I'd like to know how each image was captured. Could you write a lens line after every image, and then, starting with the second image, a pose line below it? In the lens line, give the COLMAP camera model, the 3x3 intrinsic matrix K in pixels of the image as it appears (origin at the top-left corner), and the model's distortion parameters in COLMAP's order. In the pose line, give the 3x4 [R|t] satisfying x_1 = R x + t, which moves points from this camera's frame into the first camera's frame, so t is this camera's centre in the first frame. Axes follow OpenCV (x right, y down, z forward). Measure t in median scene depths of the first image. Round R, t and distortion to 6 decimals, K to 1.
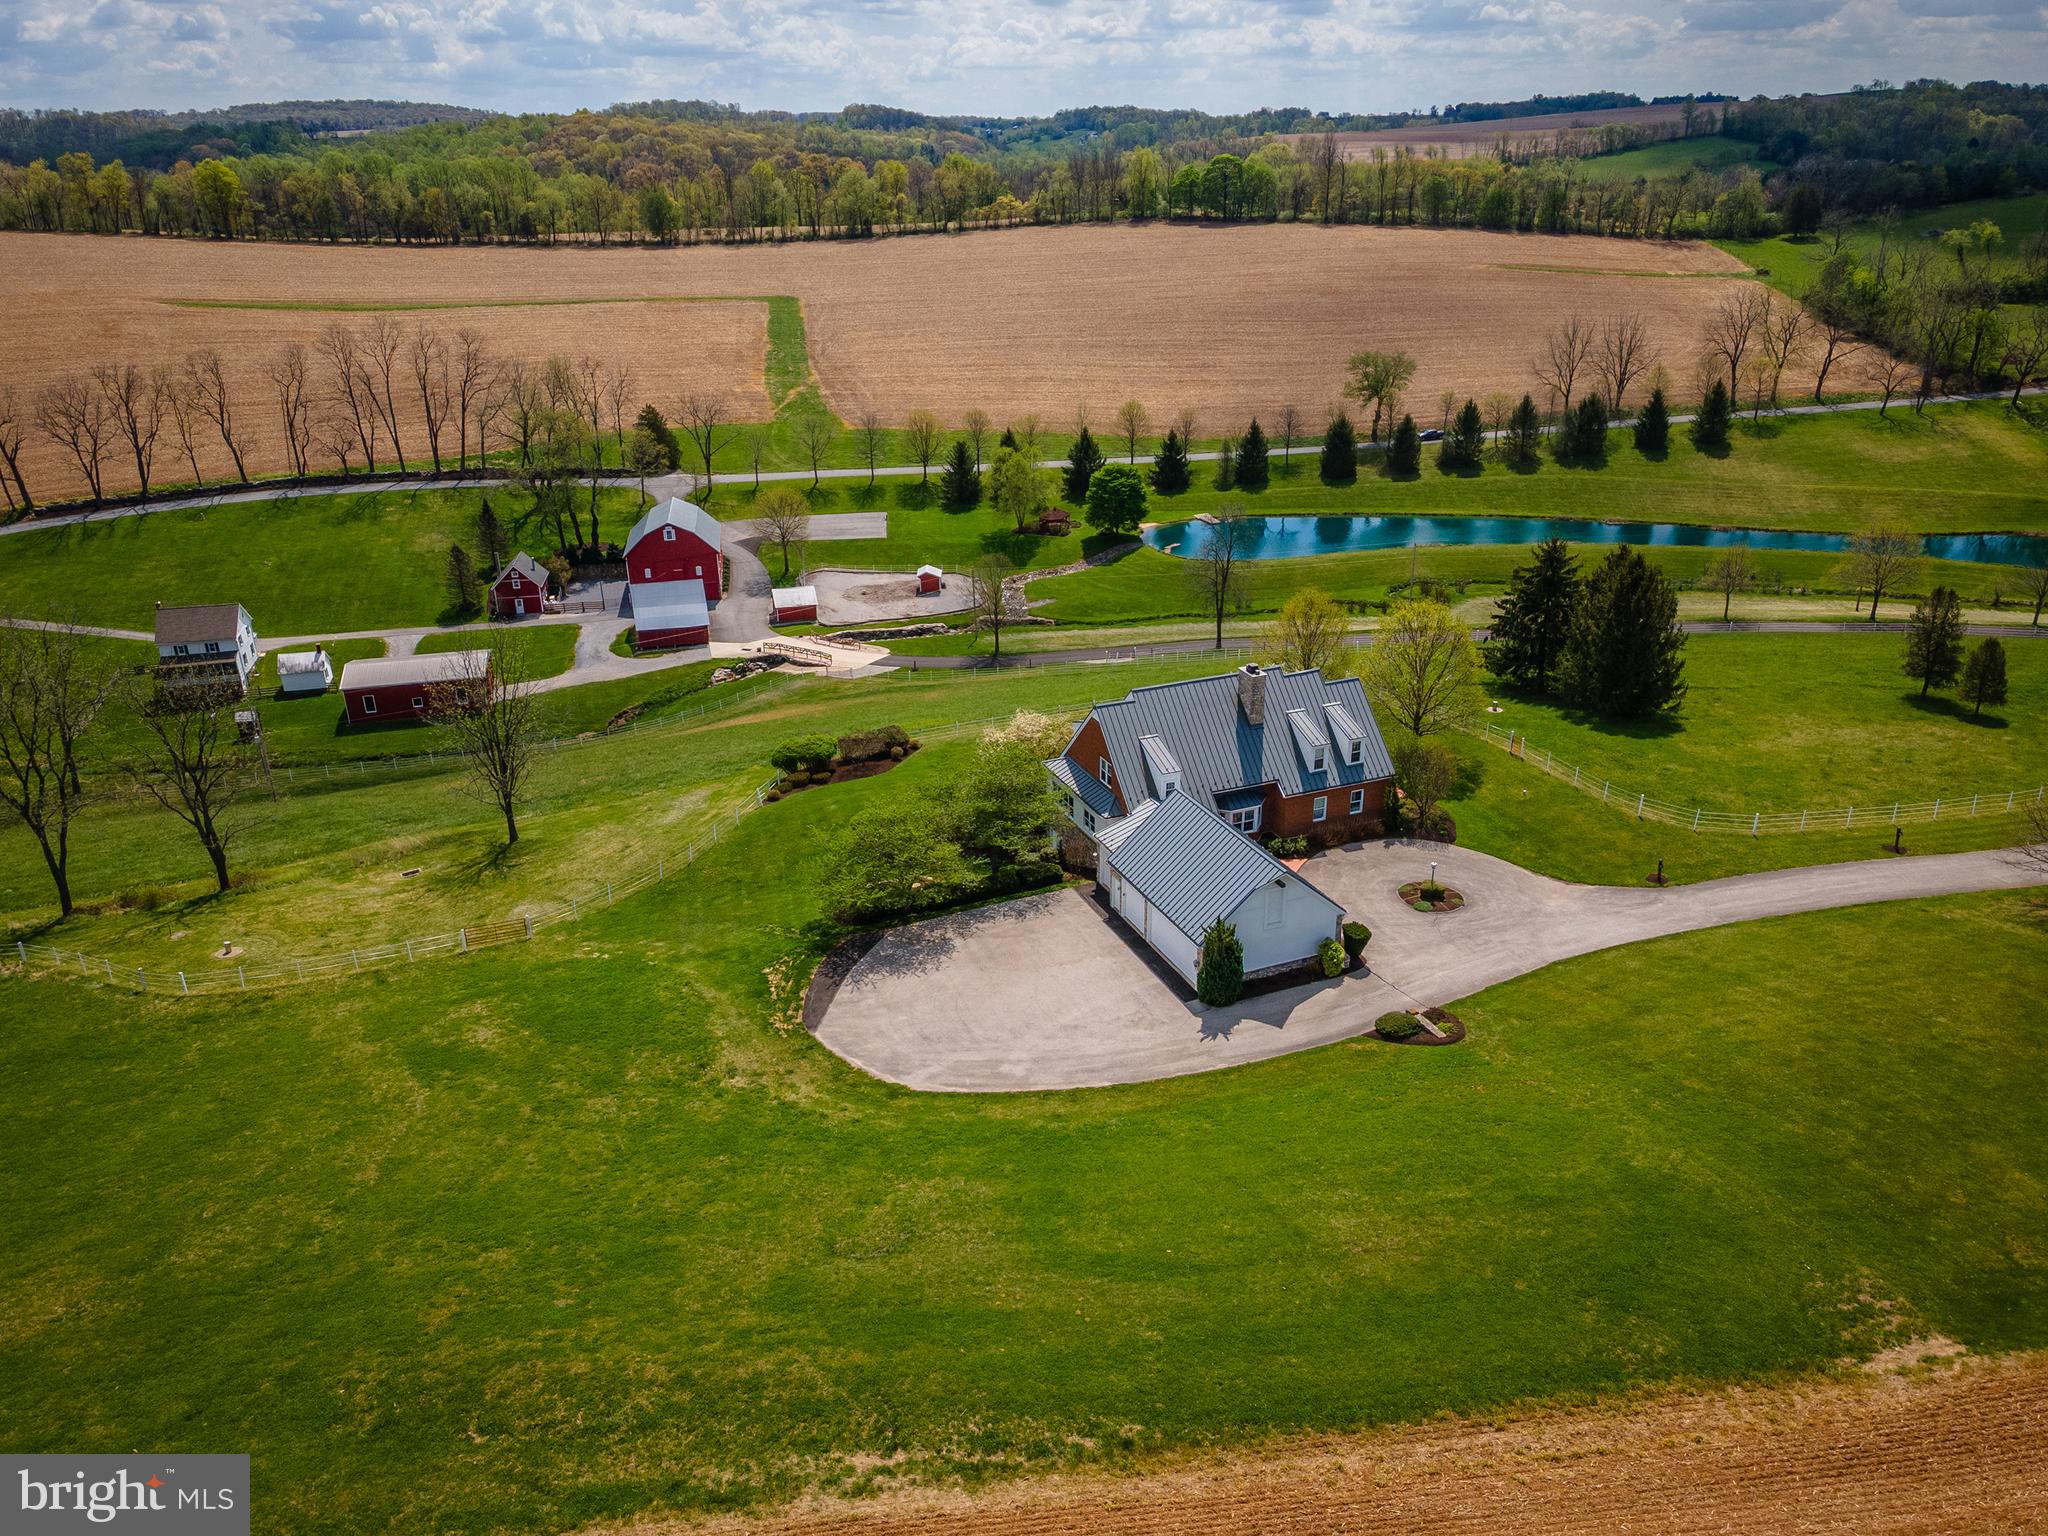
lens RADIAL K [[1477.4, 0, 1026.6], [0, 1477.4, 785.7], [0, 0, 1]] dist [0.036272, 0.011411]
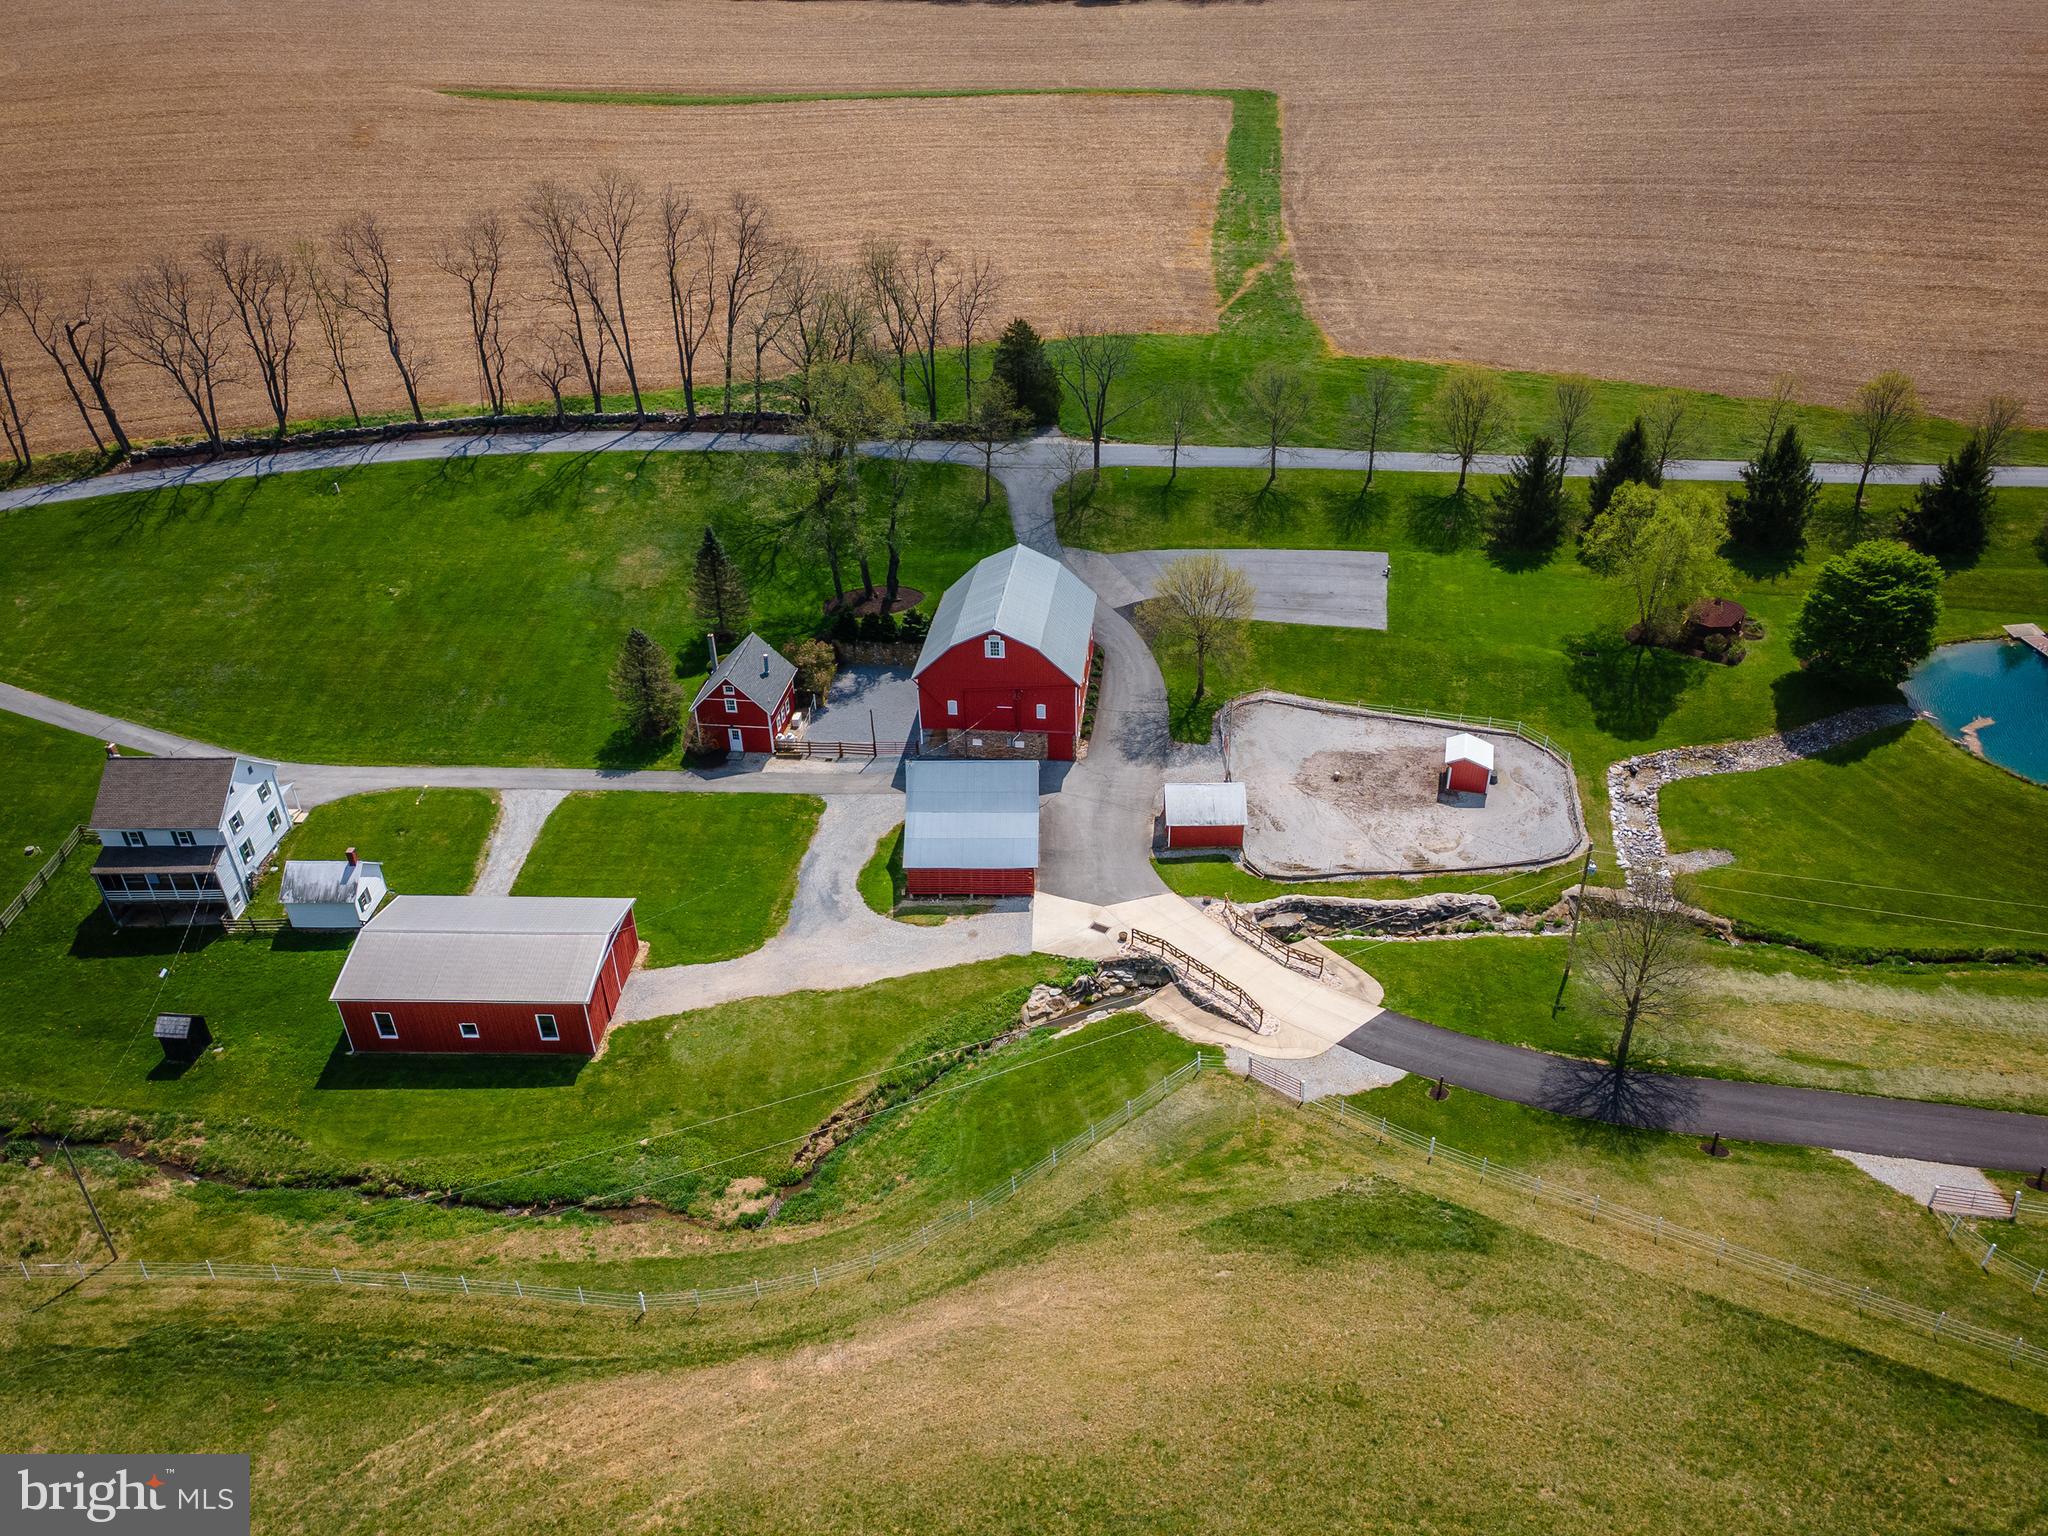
lens RADIAL K [[1479.2, 0, 1037.5], [0, 1479.2, 792.6], [0, 0, 1]] dist [0.034977, 0.004417]
pose [[0.960564, 0.144572, -0.237522, -0.079940], [-0.105295, 0.979716, 0.170498, -0.189600], [0.257353, -0.138764, 0.956302, 0.428624]]
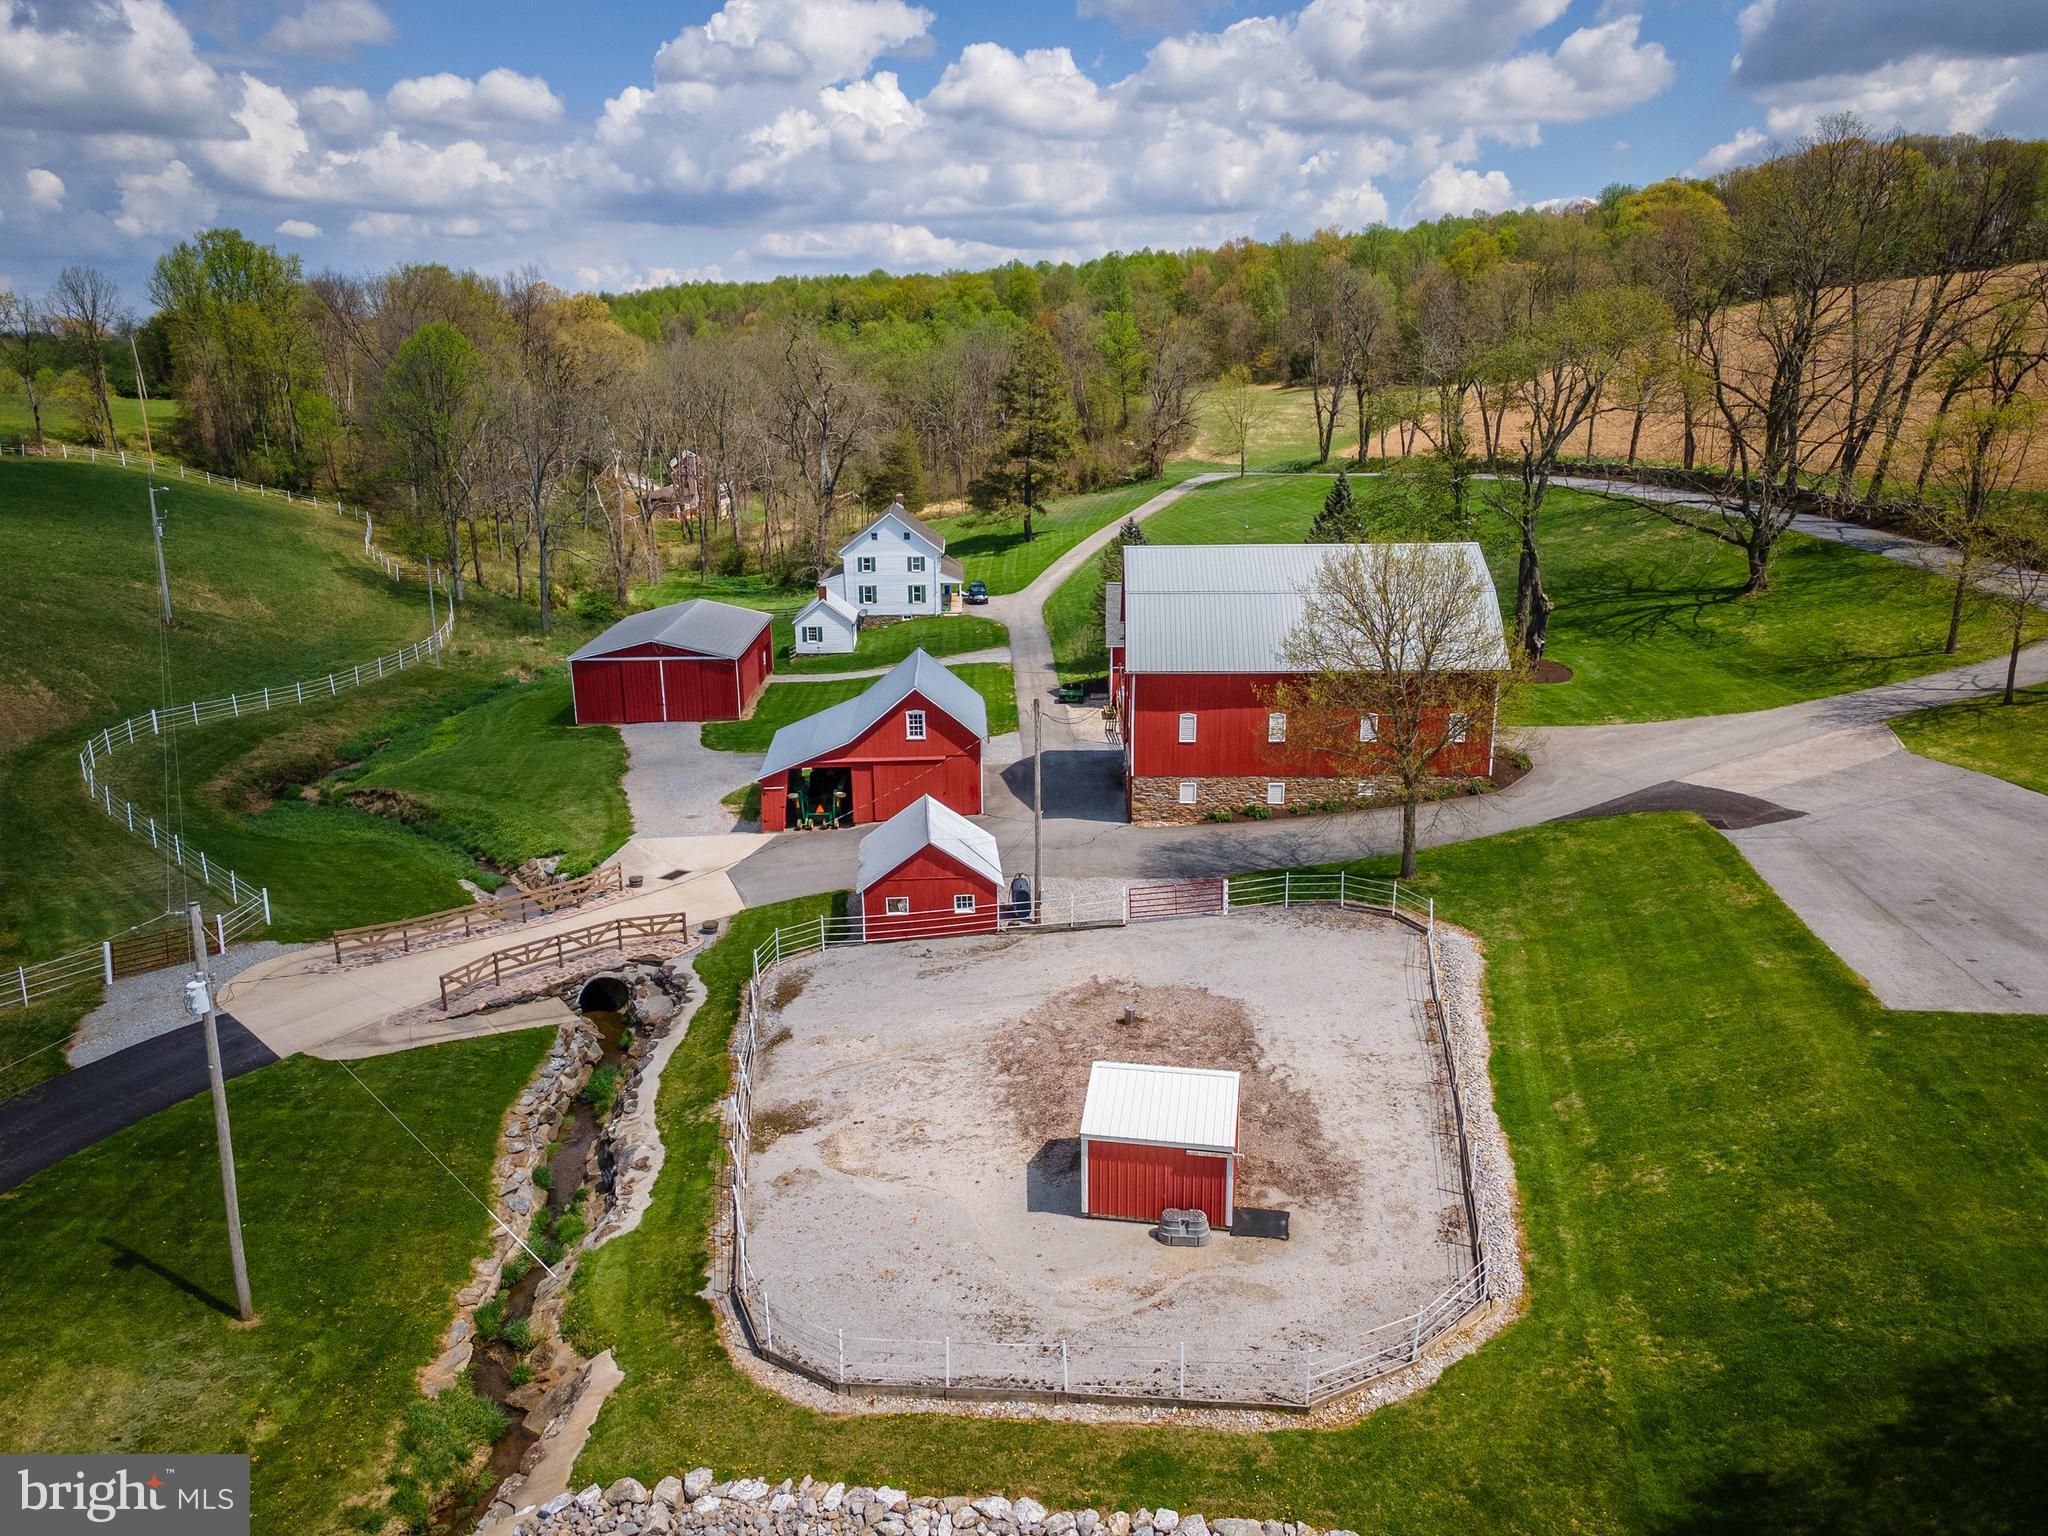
lens RADIAL K [[1485.7, 0, 1010.8], [0, 1485.7, 770.1], [0, 0, 1]] dist [0.052124, 0.000913]
pose [[-0.209008, 0.267662, -0.940570, 0.081446], [-0.382939, 0.862602, 0.330569, -0.209790], [0.899818, 0.429273, -0.077793, 0.915345]]
